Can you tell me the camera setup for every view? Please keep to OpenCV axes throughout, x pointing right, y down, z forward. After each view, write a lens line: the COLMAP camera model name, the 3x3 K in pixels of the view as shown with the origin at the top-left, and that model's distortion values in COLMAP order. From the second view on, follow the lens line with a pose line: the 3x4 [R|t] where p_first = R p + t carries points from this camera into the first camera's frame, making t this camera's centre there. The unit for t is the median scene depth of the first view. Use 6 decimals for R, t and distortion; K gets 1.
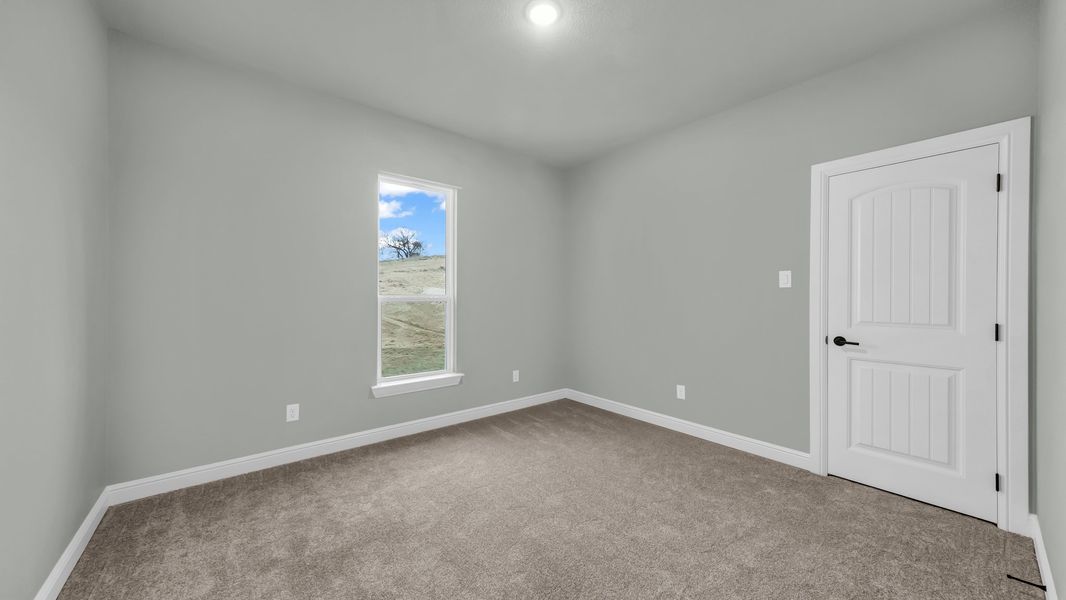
lens RADIAL K [[378.3, 0, 536.4], [0, 378.3, 298.9], [0, 0, 1]] dist [0.006178, 0.000221]
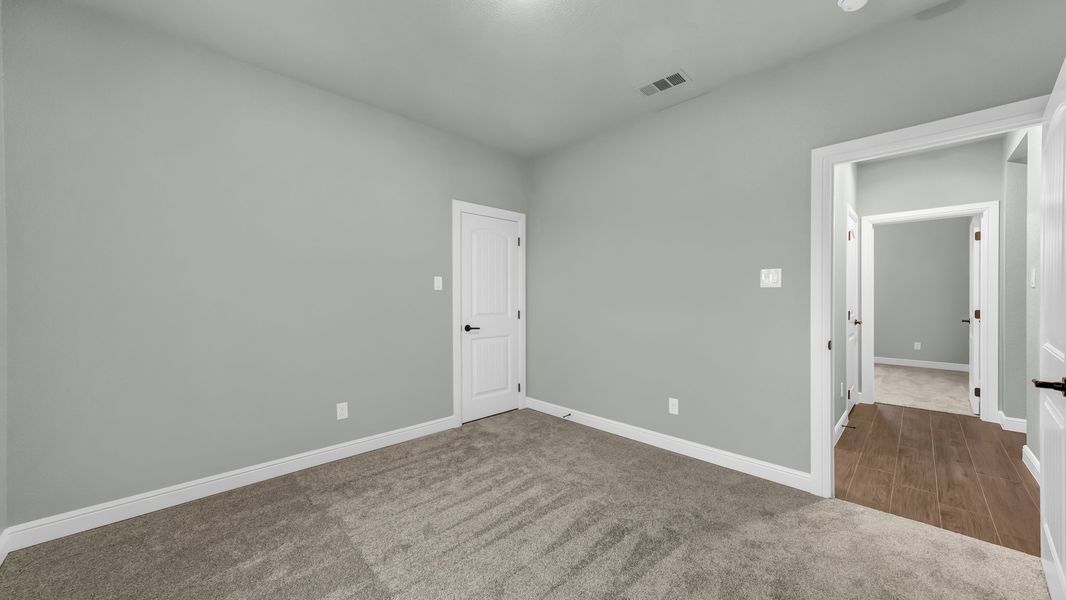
lens RADIAL K [[398.0, 0, 537.7], [0, 398.0, 297.3], [0, 0, 1]] dist [0.001771, 0.000173]
pose [[-0.110500, -0.001580, 0.993875, -0.770602], [0.005224, 0.999984, 0.002171, -0.008264], [-0.993862, 0.005432, -0.110490, 0.943009]]
